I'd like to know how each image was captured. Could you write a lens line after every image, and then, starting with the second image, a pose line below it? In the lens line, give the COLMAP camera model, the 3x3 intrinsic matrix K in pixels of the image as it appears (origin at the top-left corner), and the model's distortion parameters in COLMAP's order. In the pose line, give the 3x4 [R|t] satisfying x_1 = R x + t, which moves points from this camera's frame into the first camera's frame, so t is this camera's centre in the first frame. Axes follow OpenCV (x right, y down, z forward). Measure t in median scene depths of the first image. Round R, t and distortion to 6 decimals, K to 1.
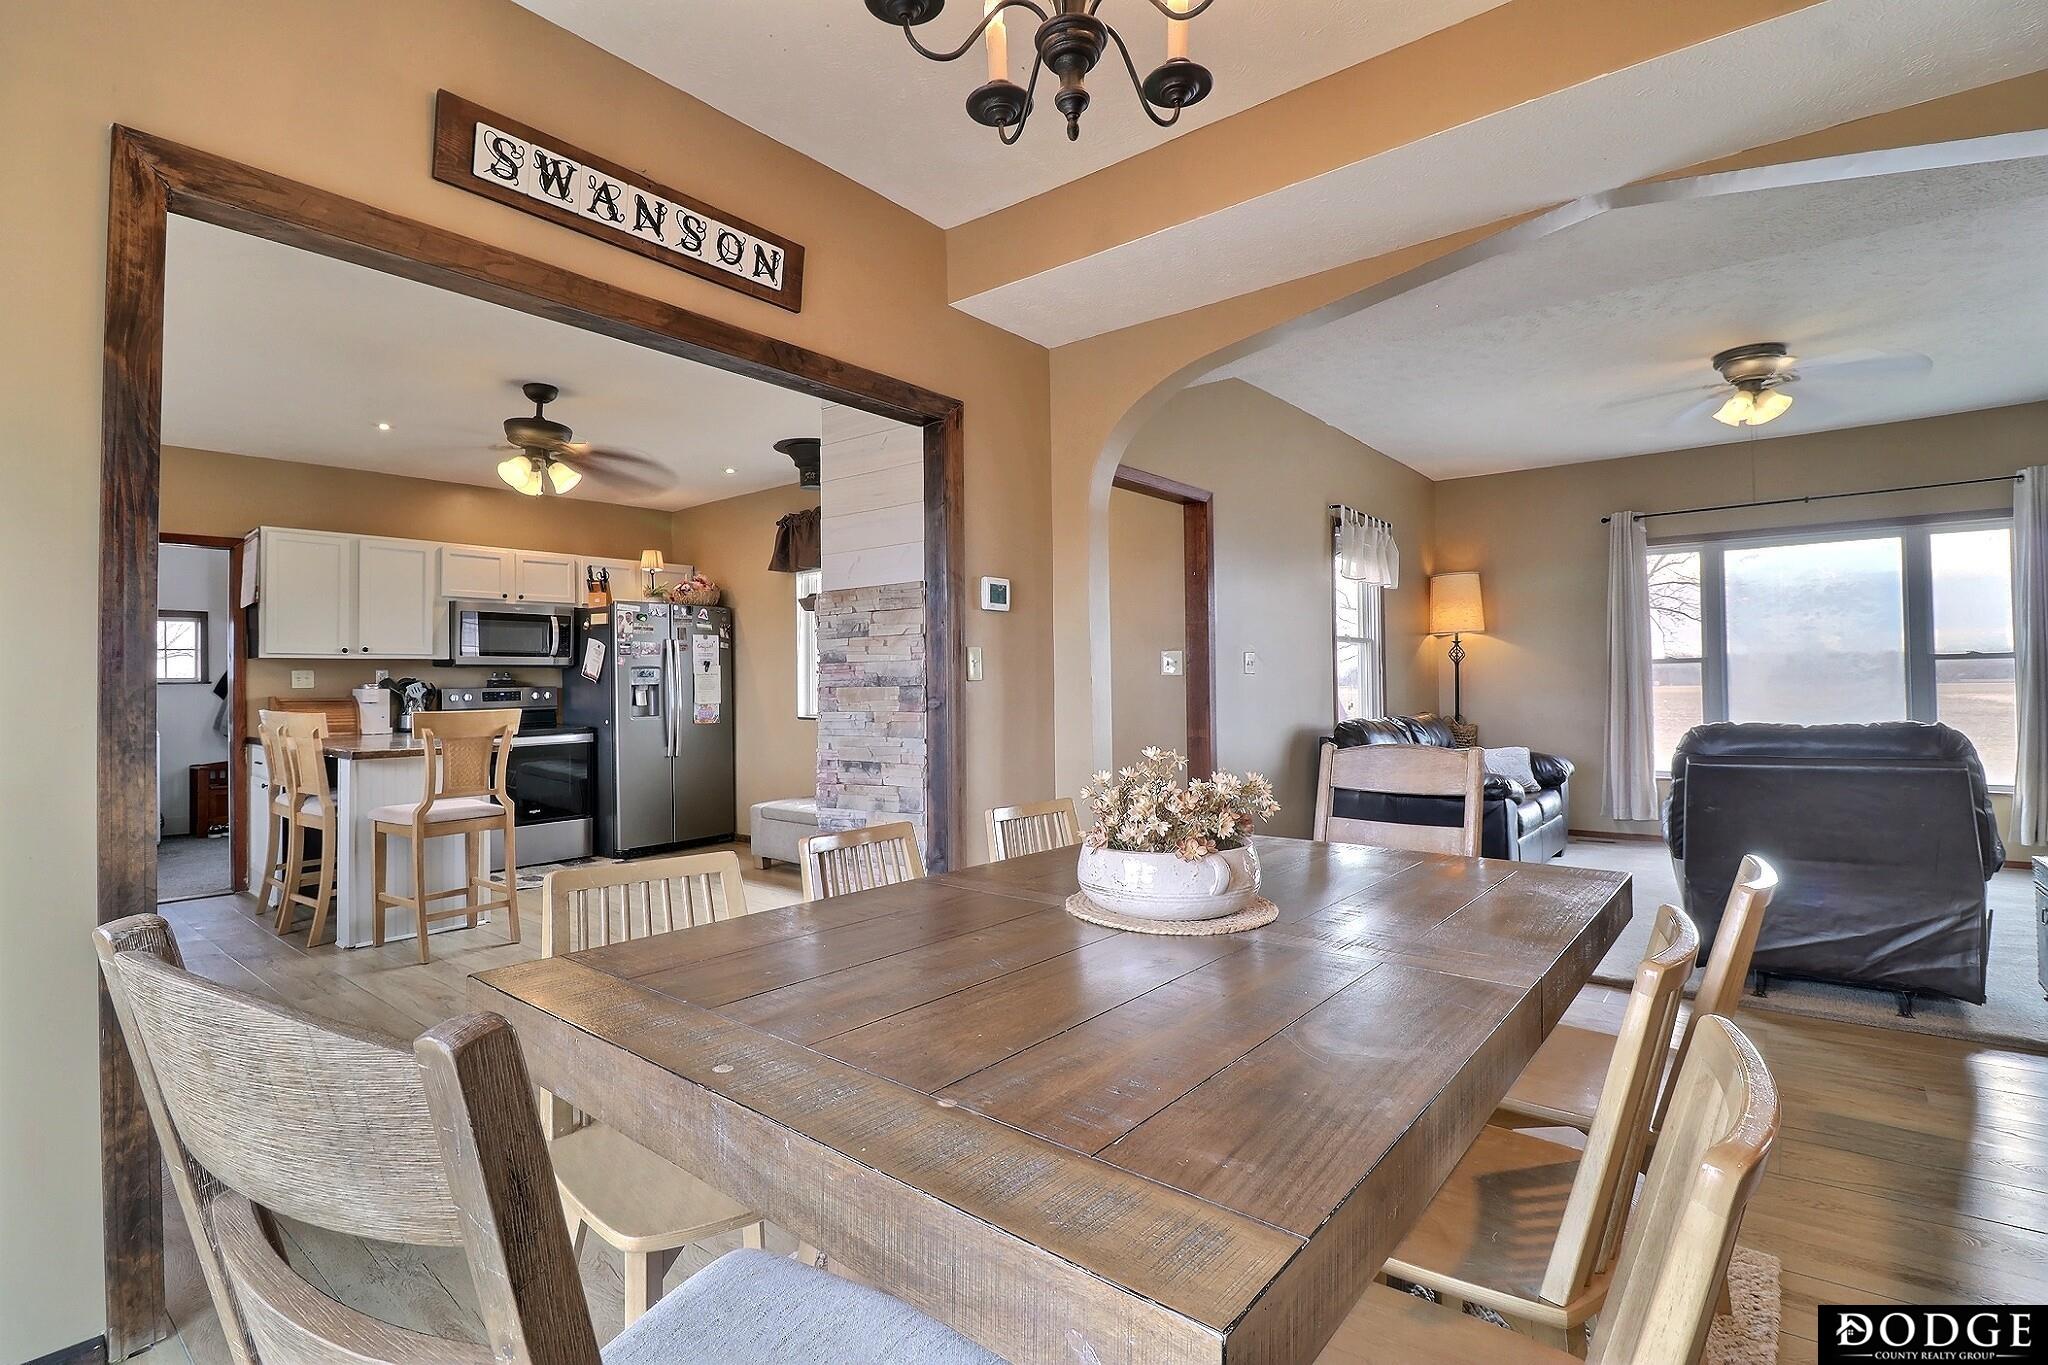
lens RADIAL K [[944.1, 0, 1026.7], [0, 944.1, 674.3], [0, 0, 1]] dist [-0.009473, -0.004302]
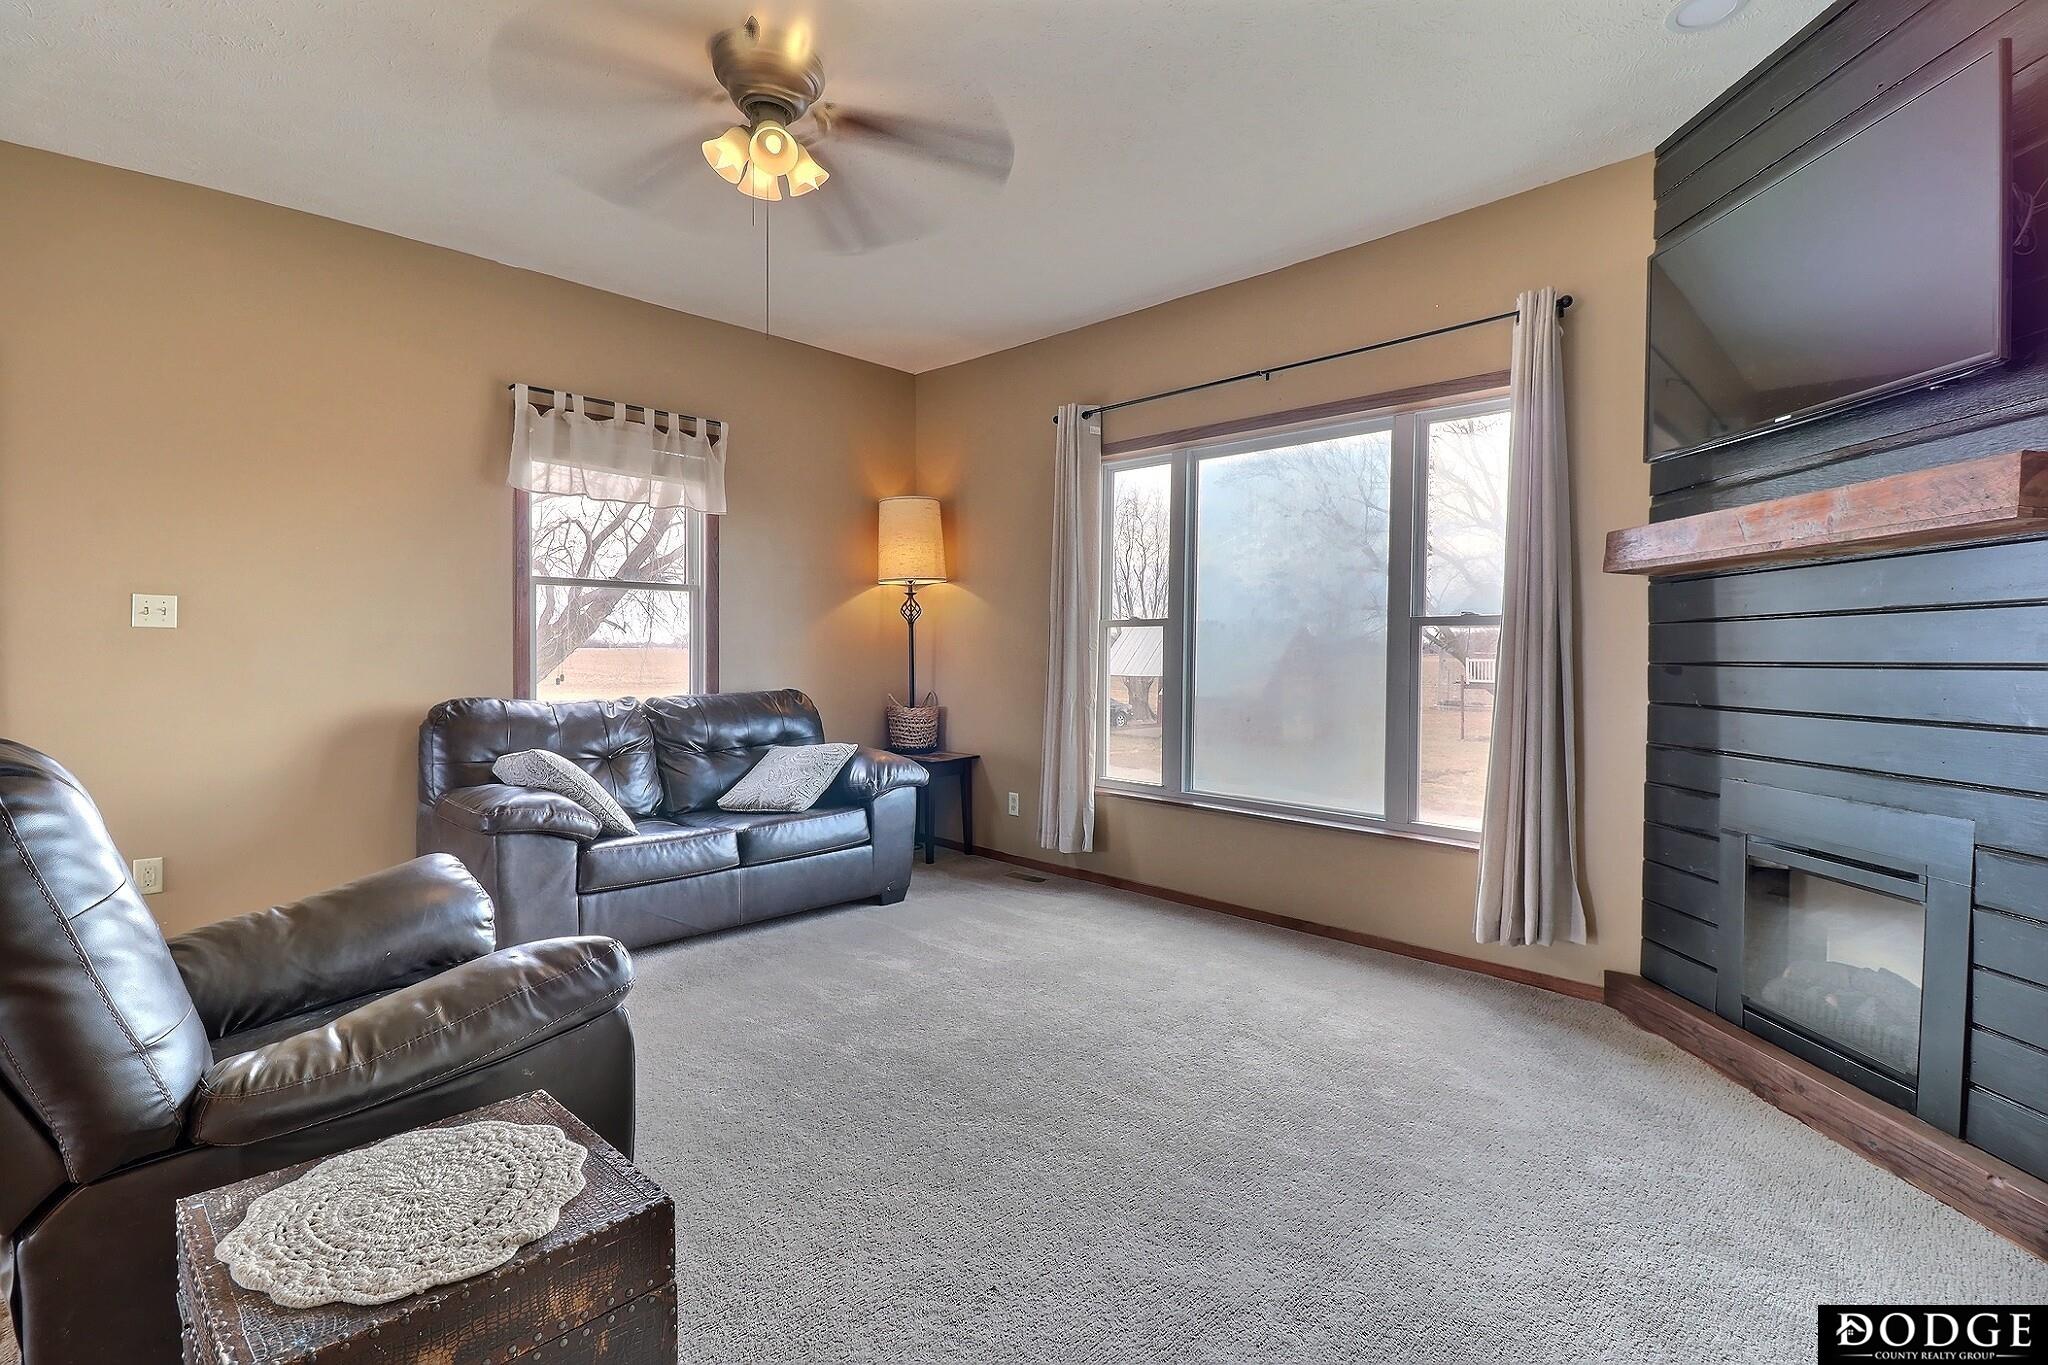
lens RADIAL K [[944.1, 0, 1010.5], [0, 944.1, 665.1], [0, 0, 1]] dist [-0.009473, -0.004302]
pose [[0.995013, 0.020499, -0.097612, 0.744105], [-0.017388, 0.999317, 0.032620, -0.004892], [0.098214, -0.030760, 0.994690, 0.340495]]
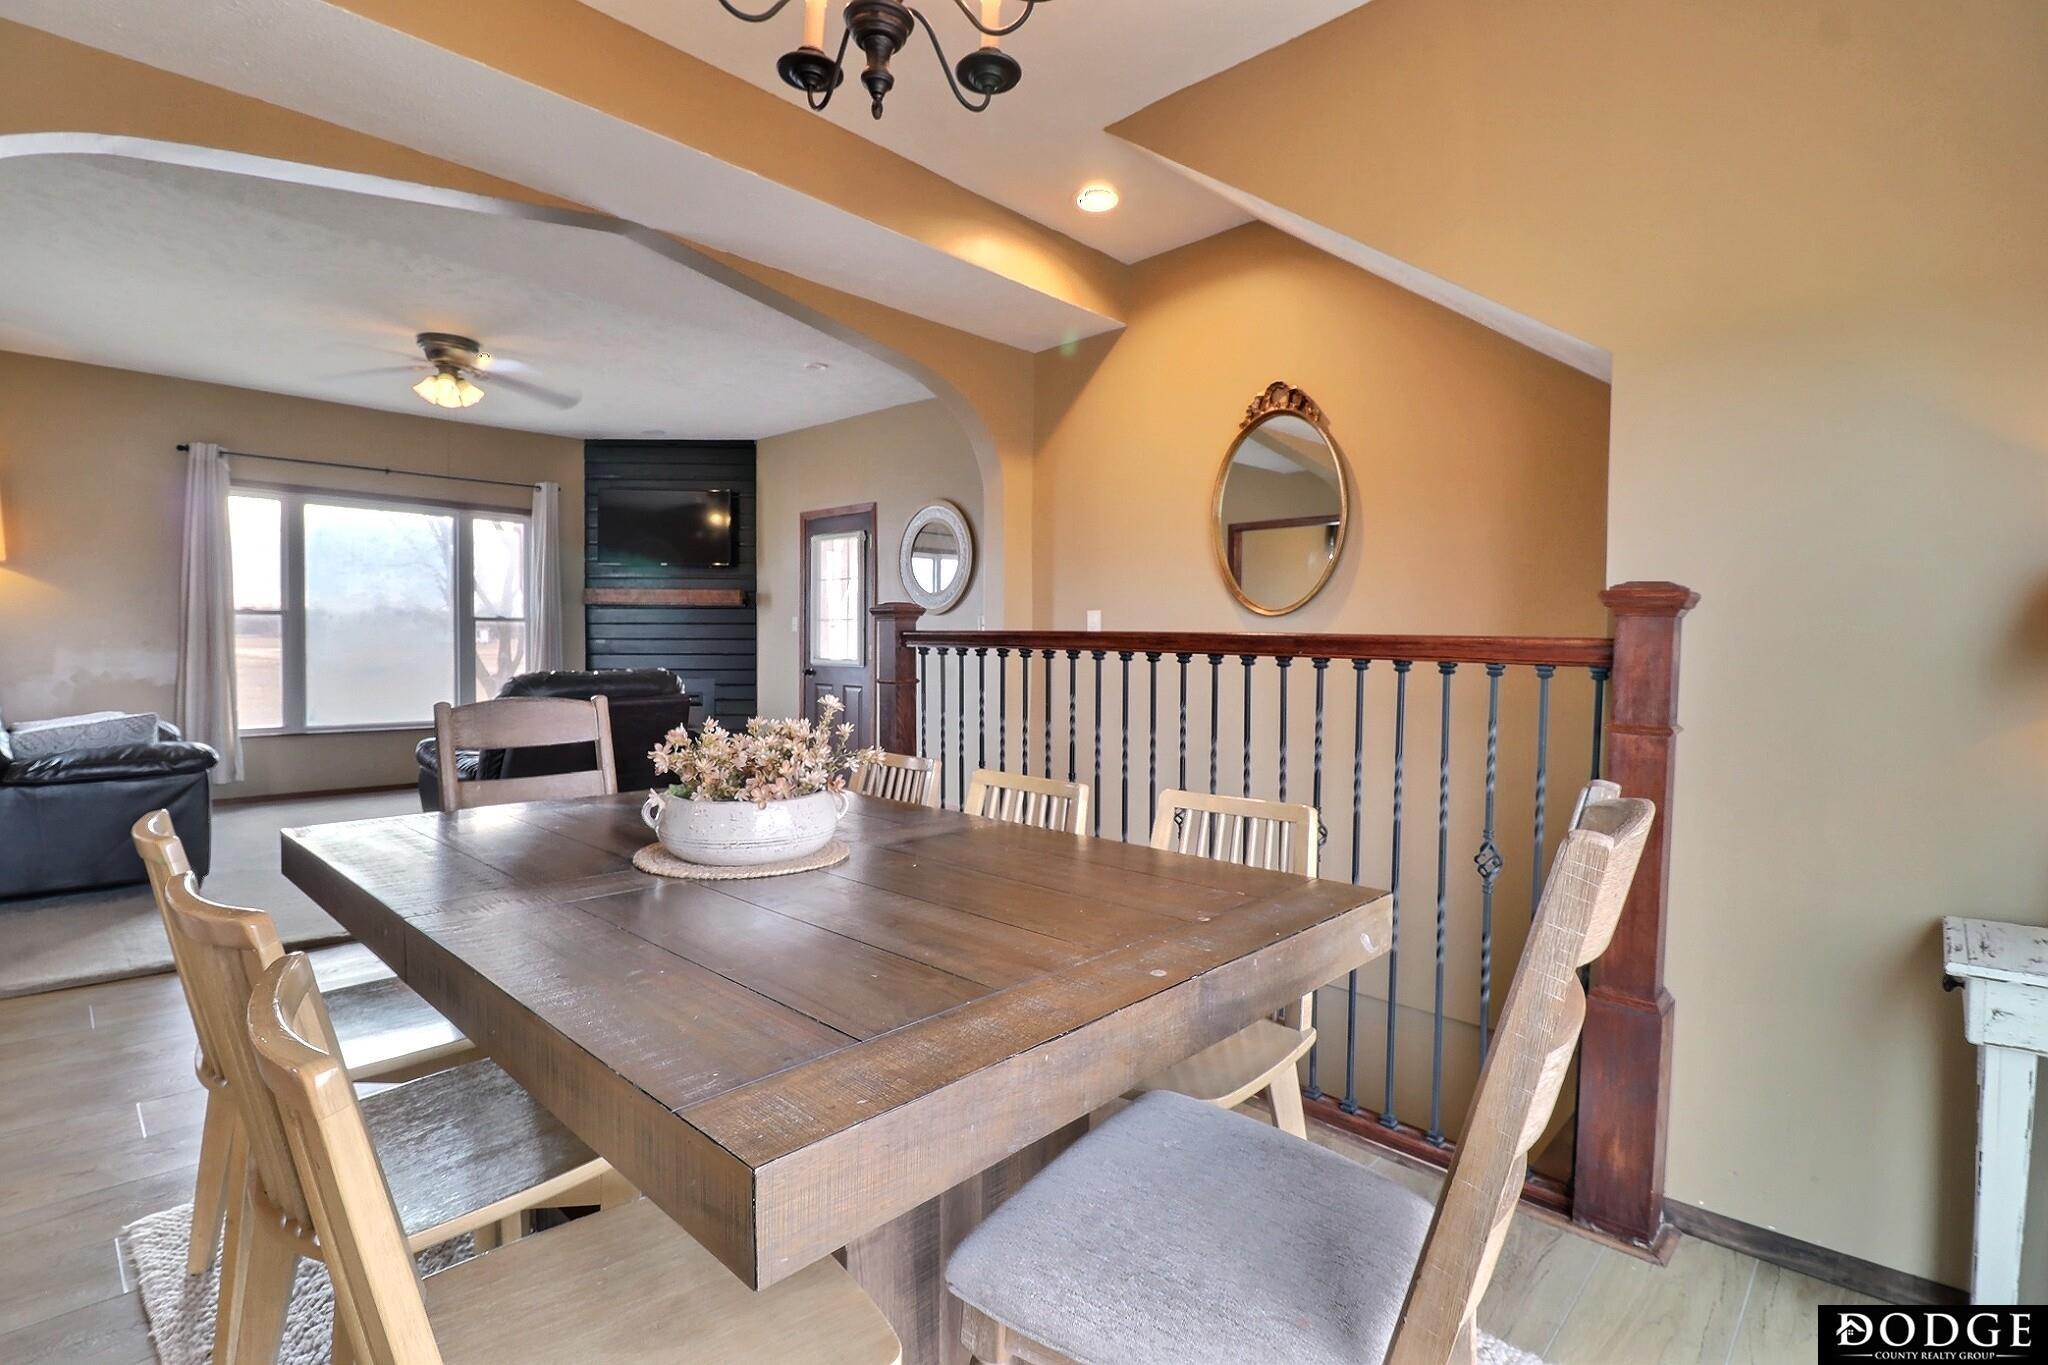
lens RADIAL K [[944.1, 0, 1028.9], [0, 944.1, 673.2], [0, 0, 1]] dist [-0.009473, -0.004302]
pose [[0.073996, -0.021125, 0.997035, -0.223258], [-0.026854, 0.999371, 0.023168, 0.005136], [-0.996897, -0.028488, 0.073382, 0.165000]]
